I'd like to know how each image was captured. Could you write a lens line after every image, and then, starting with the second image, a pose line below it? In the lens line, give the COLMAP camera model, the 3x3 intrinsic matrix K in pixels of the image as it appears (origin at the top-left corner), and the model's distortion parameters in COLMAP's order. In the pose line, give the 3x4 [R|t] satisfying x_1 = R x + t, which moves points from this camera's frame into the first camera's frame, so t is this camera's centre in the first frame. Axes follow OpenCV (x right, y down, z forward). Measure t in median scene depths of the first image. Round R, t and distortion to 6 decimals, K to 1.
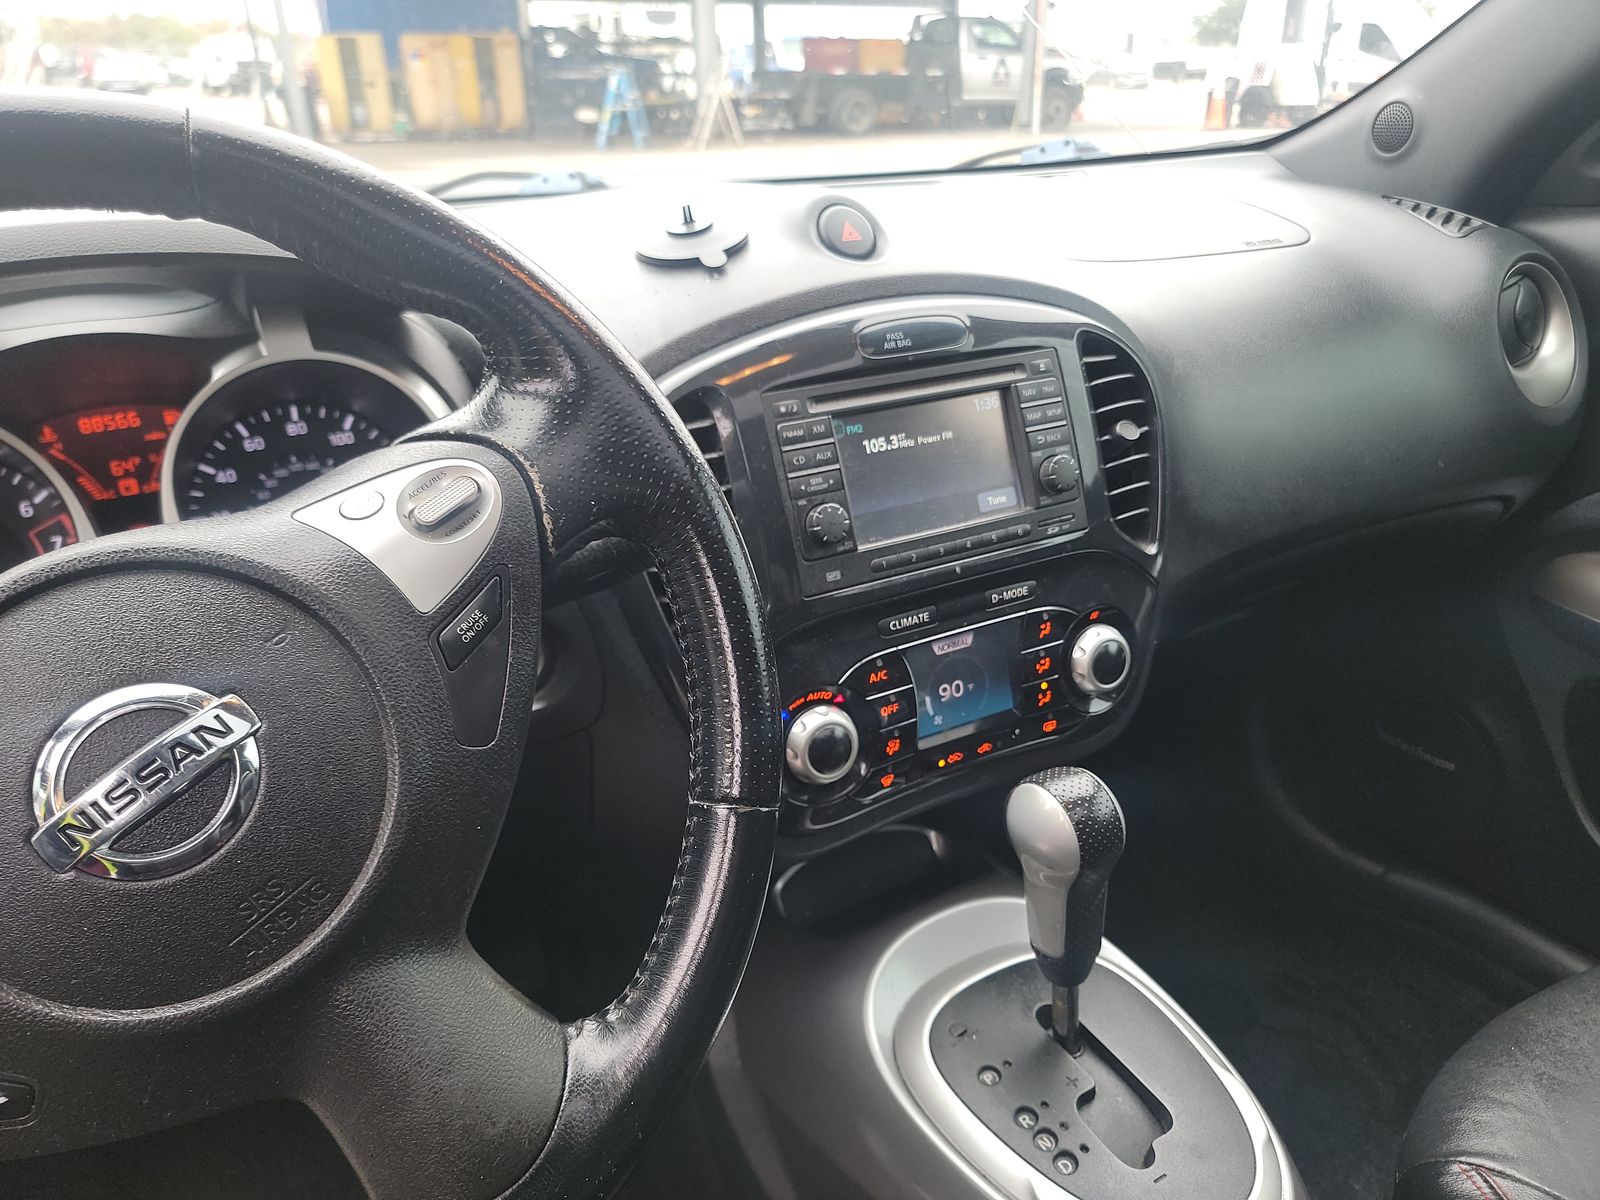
lens RADIAL K [[1114.9, 0, 808.6], [0, 1114.9, 606.7], [0, 0, 1]] dist [0.058196, -0.050952]
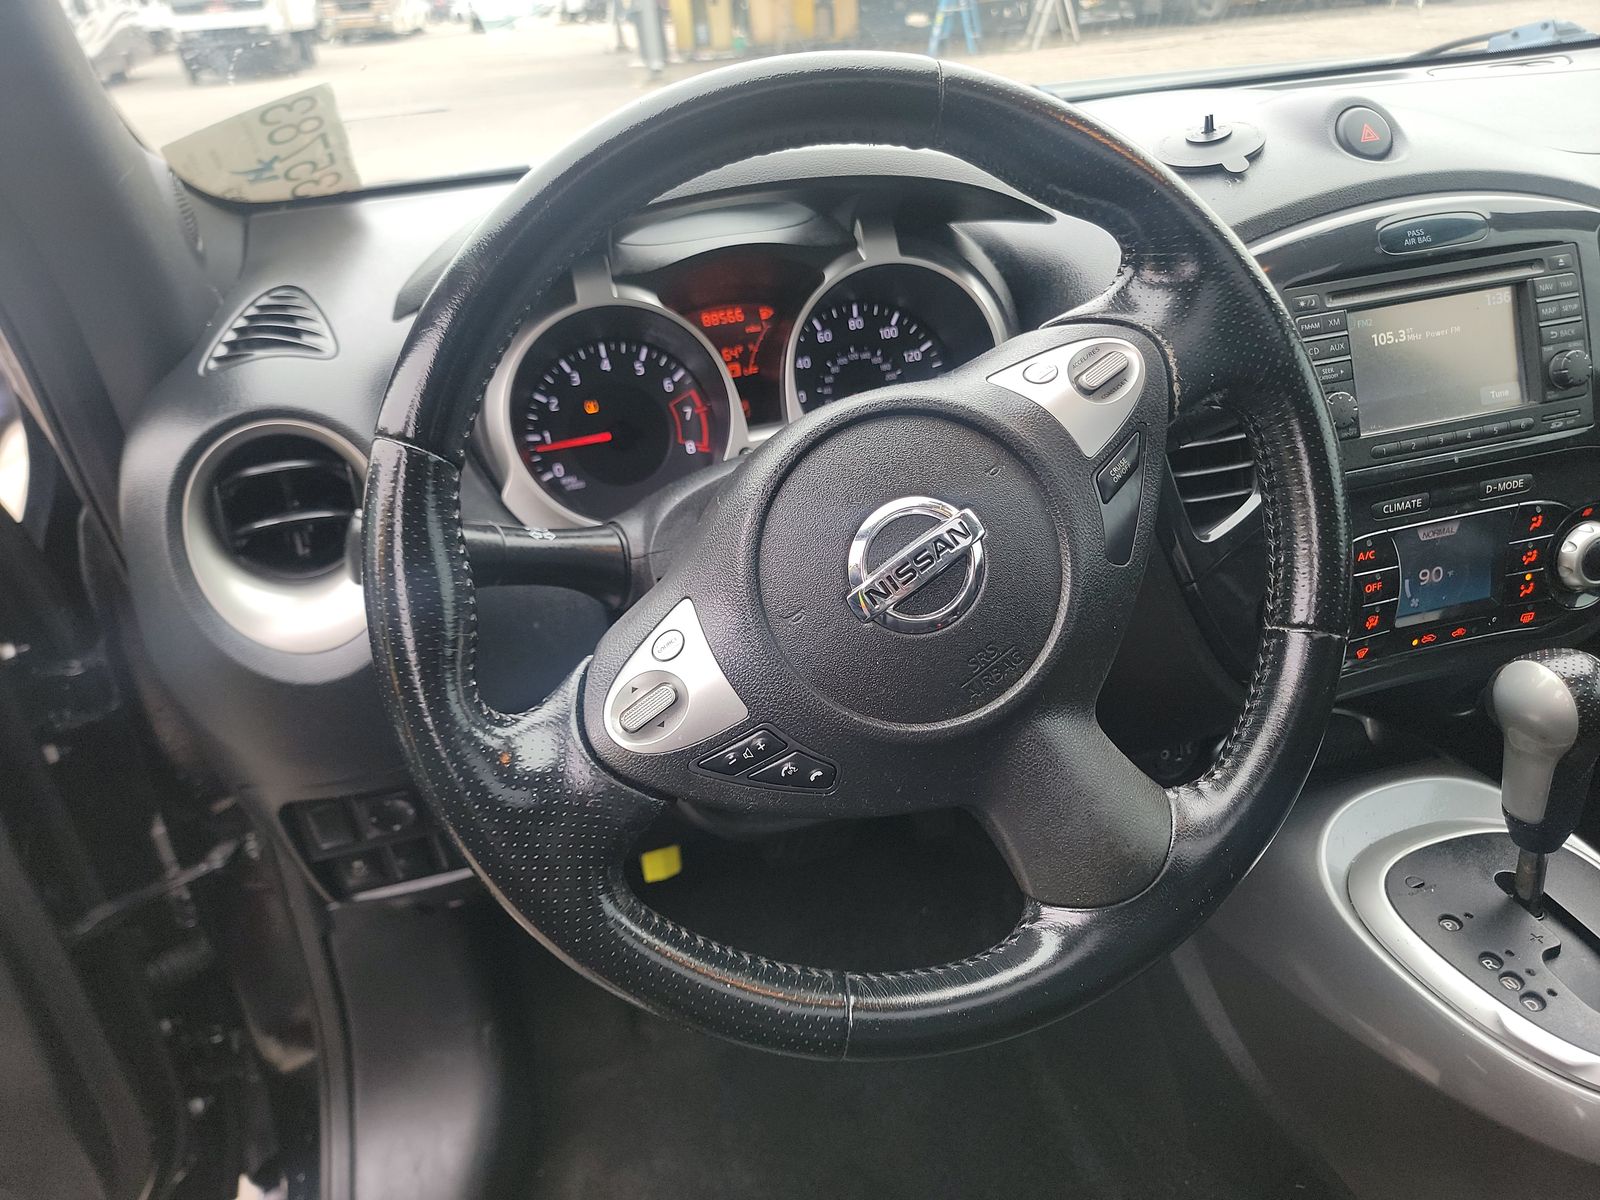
lens RADIAL K [[1110.2, 0, 826.5], [0, 1110.2, 610.2], [0, 0, 1]] dist [0.065358, -0.043687]
pose [[0.969537, 0.067600, -0.235430, -0.184968], [-0.049691, 0.995459, 0.081197, 0.052594], [0.239850, -0.067025, 0.968494, -0.187312]]
